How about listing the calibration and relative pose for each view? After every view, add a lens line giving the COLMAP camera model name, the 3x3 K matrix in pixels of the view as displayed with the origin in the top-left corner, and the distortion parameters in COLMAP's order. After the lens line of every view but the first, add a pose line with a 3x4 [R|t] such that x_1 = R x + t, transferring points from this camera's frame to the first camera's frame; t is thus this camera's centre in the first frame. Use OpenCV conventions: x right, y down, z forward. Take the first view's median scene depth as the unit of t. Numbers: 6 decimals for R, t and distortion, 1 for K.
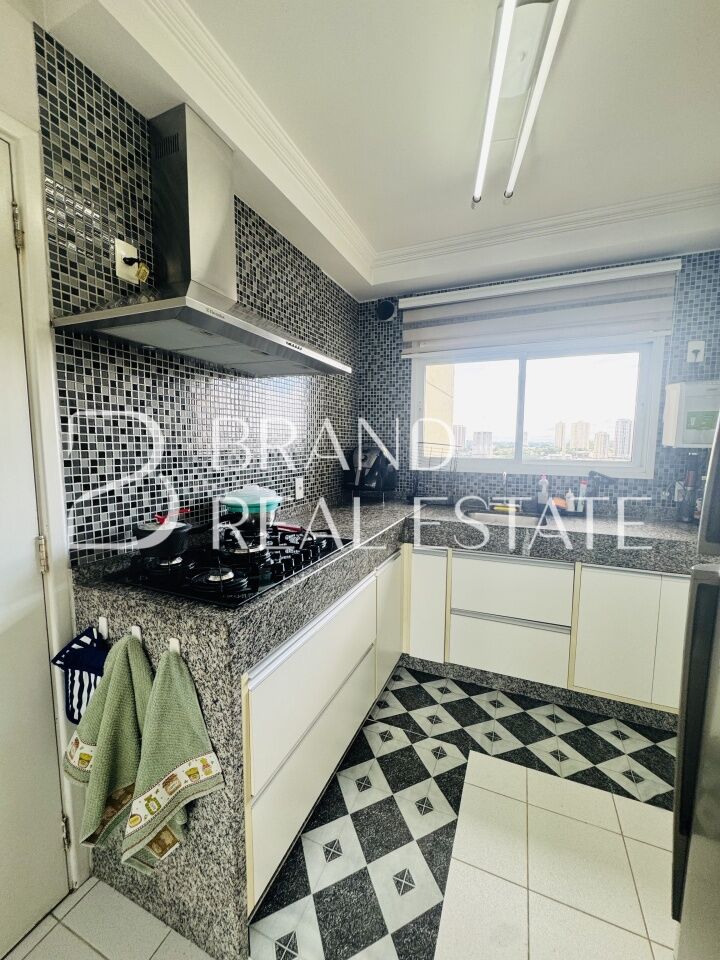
lens RADIAL K [[382.5, 0, 360.0], [0, 382.5, 481.5], [0, 0, 1]] dist [-0.003691, 0.000635]
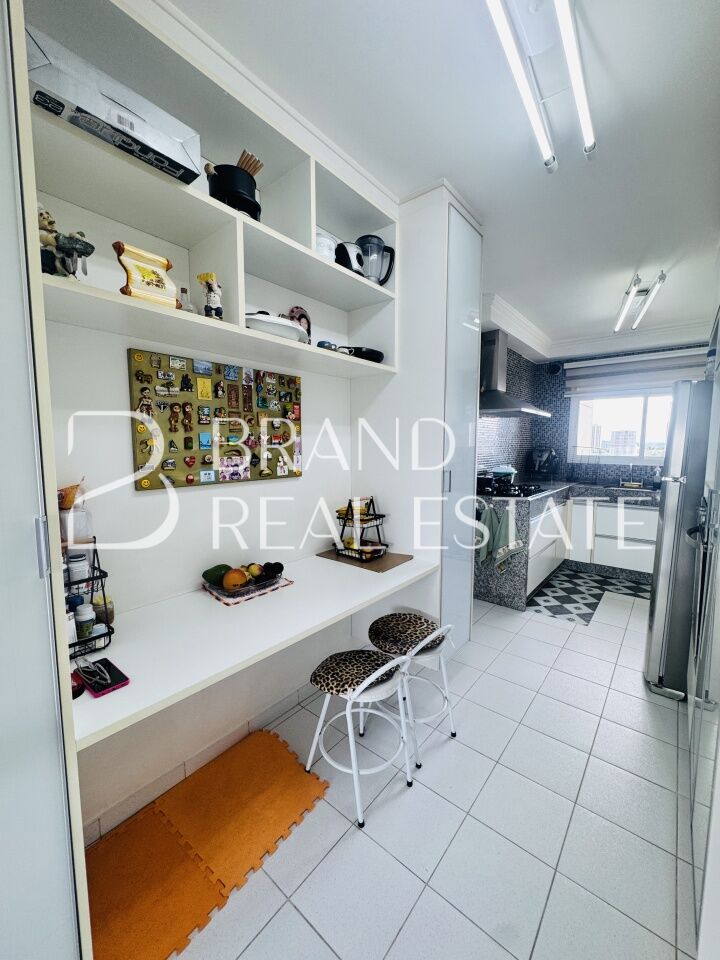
lens RADIAL K [[382.5, 0, 360.0], [0, 382.5, 481.5], [0, 0, 1]] dist [-0.003691, 0.000635]
pose [[0.957635, 0.025516, -0.286852, -0.422810], [-0.026348, 0.999652, 0.000961, 0.121748], [0.286777, 0.006638, 0.957974, -1.419937]]
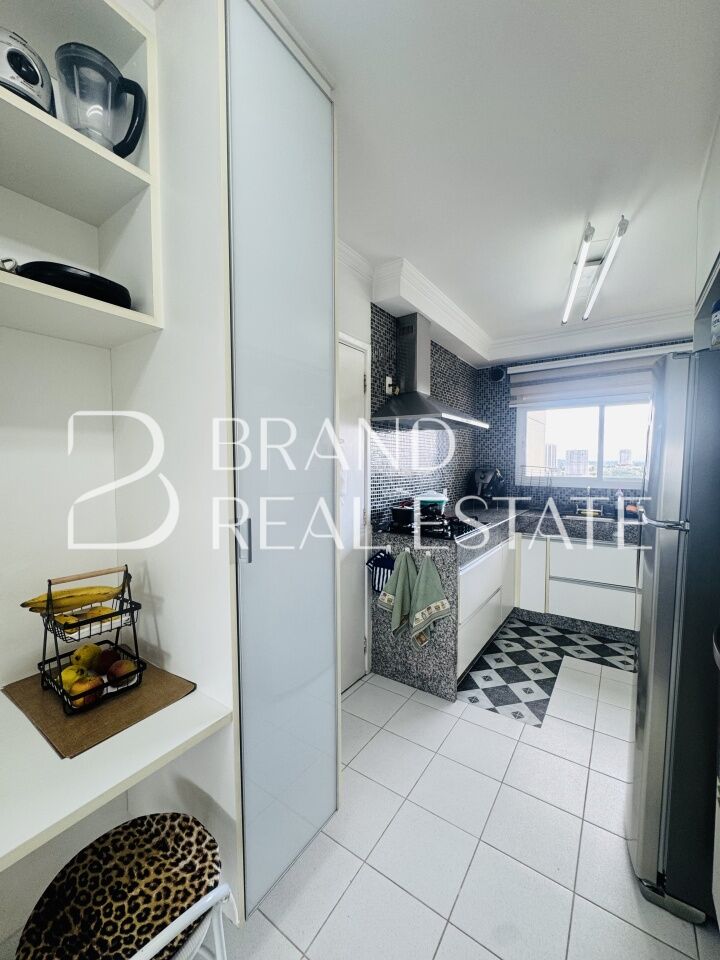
lens RADIAL K [[382.5, 0, 360.0], [0, 382.5, 481.5], [0, 0, 1]] dist [-0.003691, 0.000635]
pose [[0.978722, 0.003645, -0.205158, -0.227932], [-0.014467, 0.998580, -0.051276, 0.058096], [0.204680, 0.053153, 0.977385, -0.792021]]
